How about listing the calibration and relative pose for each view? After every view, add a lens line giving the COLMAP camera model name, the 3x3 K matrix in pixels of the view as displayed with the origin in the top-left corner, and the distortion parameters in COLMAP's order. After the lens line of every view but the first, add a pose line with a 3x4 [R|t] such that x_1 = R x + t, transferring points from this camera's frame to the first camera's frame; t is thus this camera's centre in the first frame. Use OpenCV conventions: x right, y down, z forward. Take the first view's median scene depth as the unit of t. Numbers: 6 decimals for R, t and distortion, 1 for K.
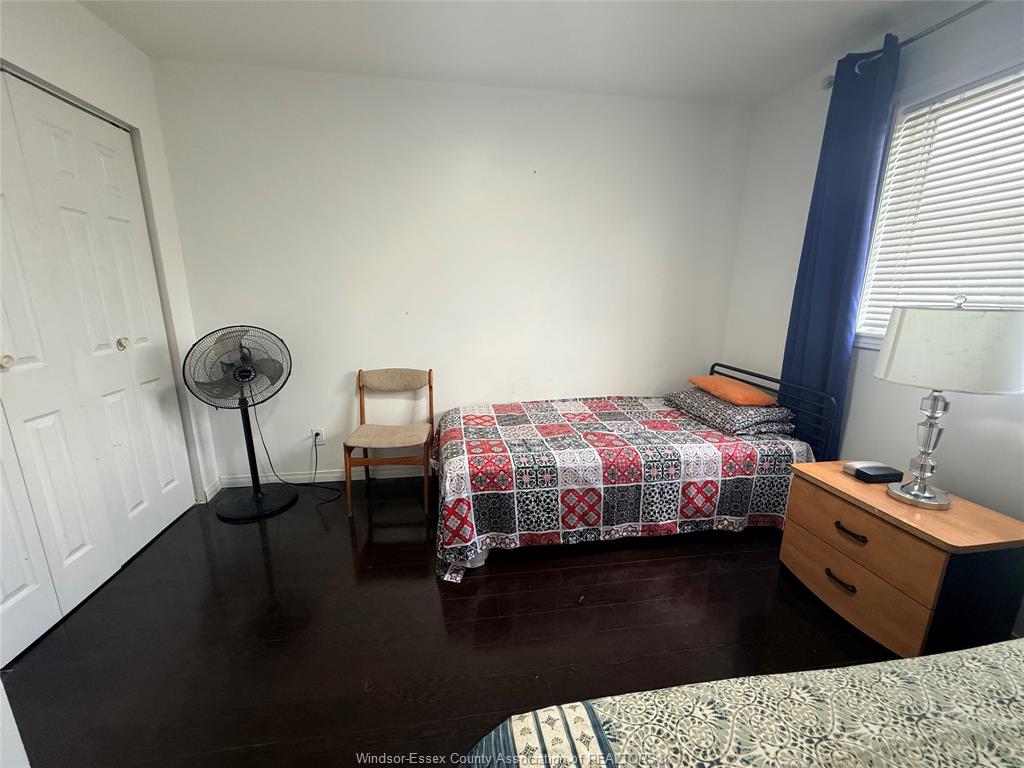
lens RADIAL K [[407.1, 0, 513.9], [0, 407.1, 381.8], [0, 0, 1]] dist [0.001986, -0.000047]
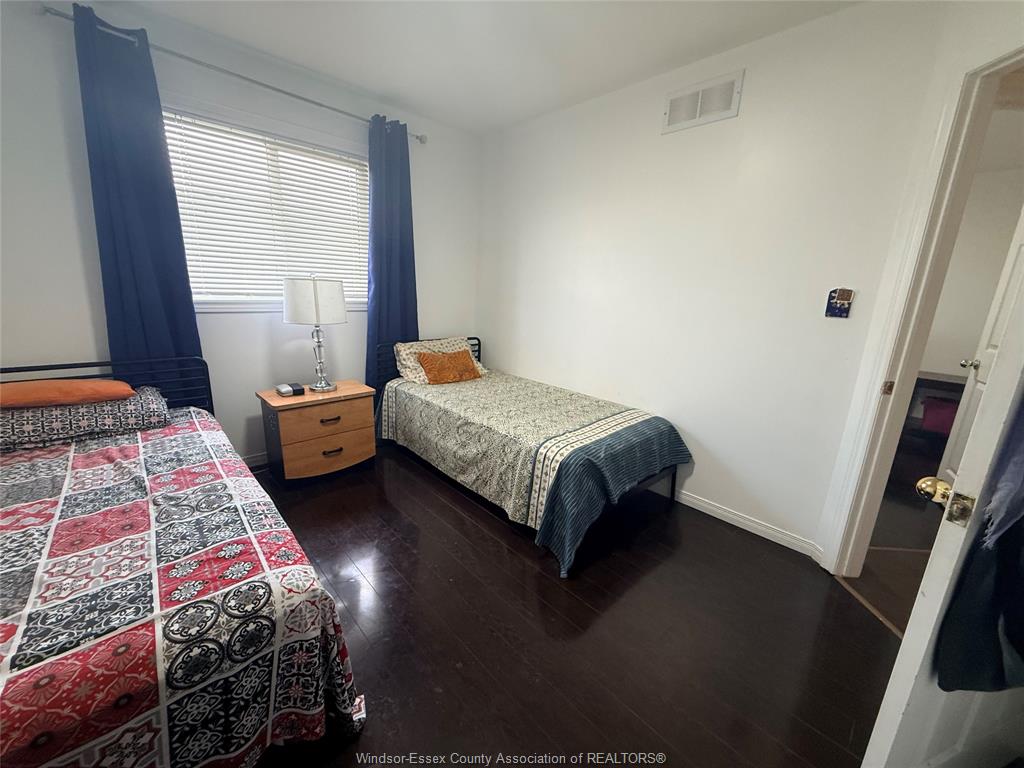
lens RADIAL K [[407.1, 0, 513.9], [0, 407.1, 381.8], [0, 0, 1]] dist [0.001986, -0.000047]
pose [[-0.559735, -0.231199, 0.795766, -0.658800], [0.128267, 0.924545, 0.358836, -0.203887], [-0.818684, 0.302924, -0.487846, 0.889975]]
